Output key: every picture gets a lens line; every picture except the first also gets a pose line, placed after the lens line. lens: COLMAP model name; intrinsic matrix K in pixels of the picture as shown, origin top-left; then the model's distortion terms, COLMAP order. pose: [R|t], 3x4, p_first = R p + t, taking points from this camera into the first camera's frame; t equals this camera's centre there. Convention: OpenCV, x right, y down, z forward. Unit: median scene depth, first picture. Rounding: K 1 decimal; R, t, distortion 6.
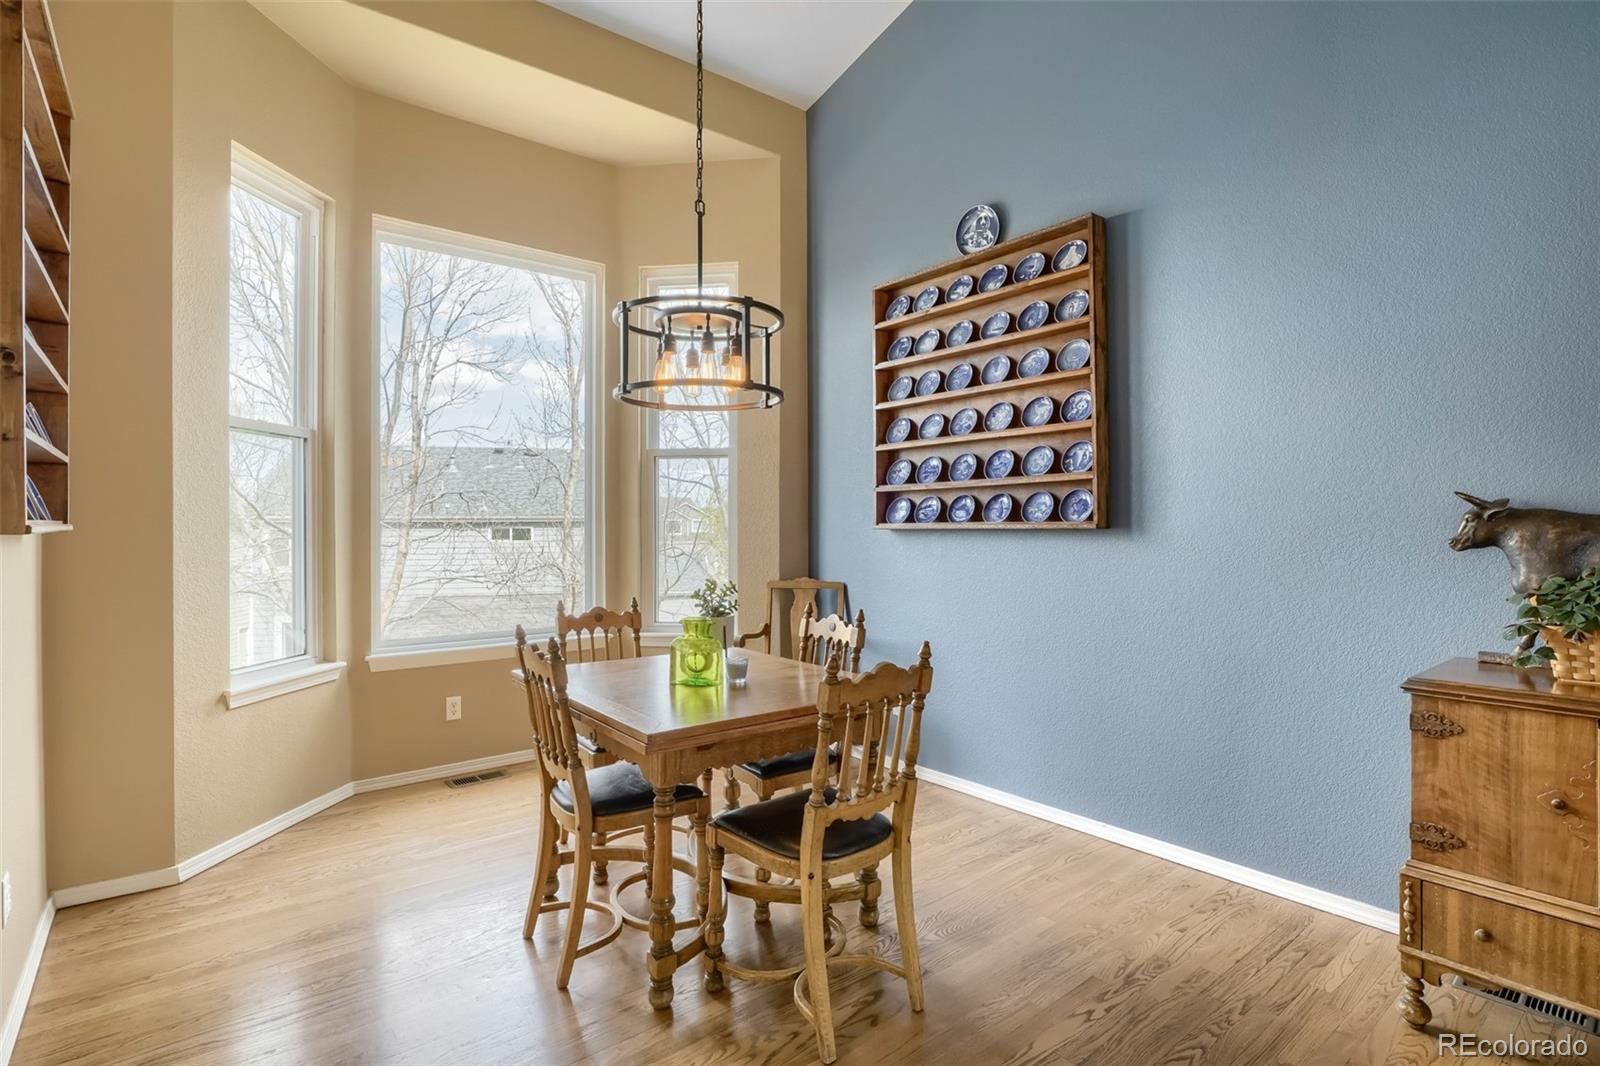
lens RADIAL K [[786.6, 0, 800.0], [0, 786.6, 533.0], [0, 0, 1]] dist [-0.039598, 0.015690]
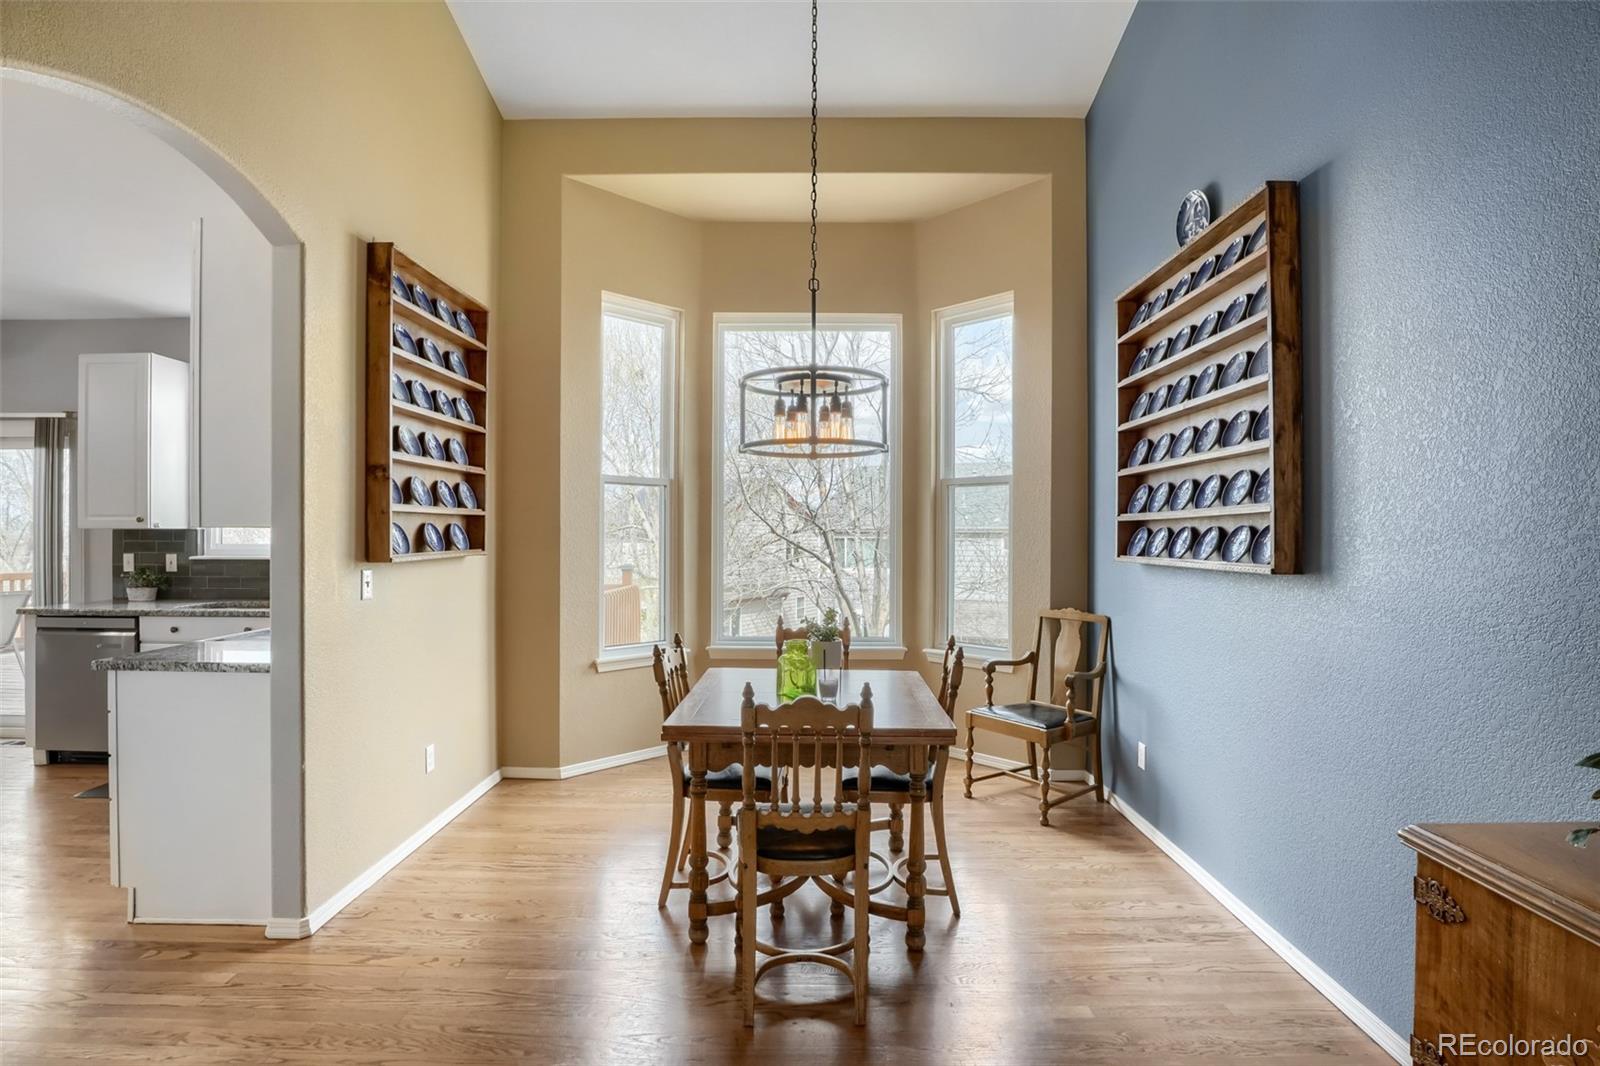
lens RADIAL K [[779.8, 0, 804.6], [0, 779.8, 539.0], [0, 0, 1]] dist [-0.055121, 0.016038]
pose [[0.774057, 0.010997, -0.633020, 0.508231], [-0.011551, 0.999928, 0.003247, -0.038626], [0.633010, 0.004798, 0.774129, 0.090839]]
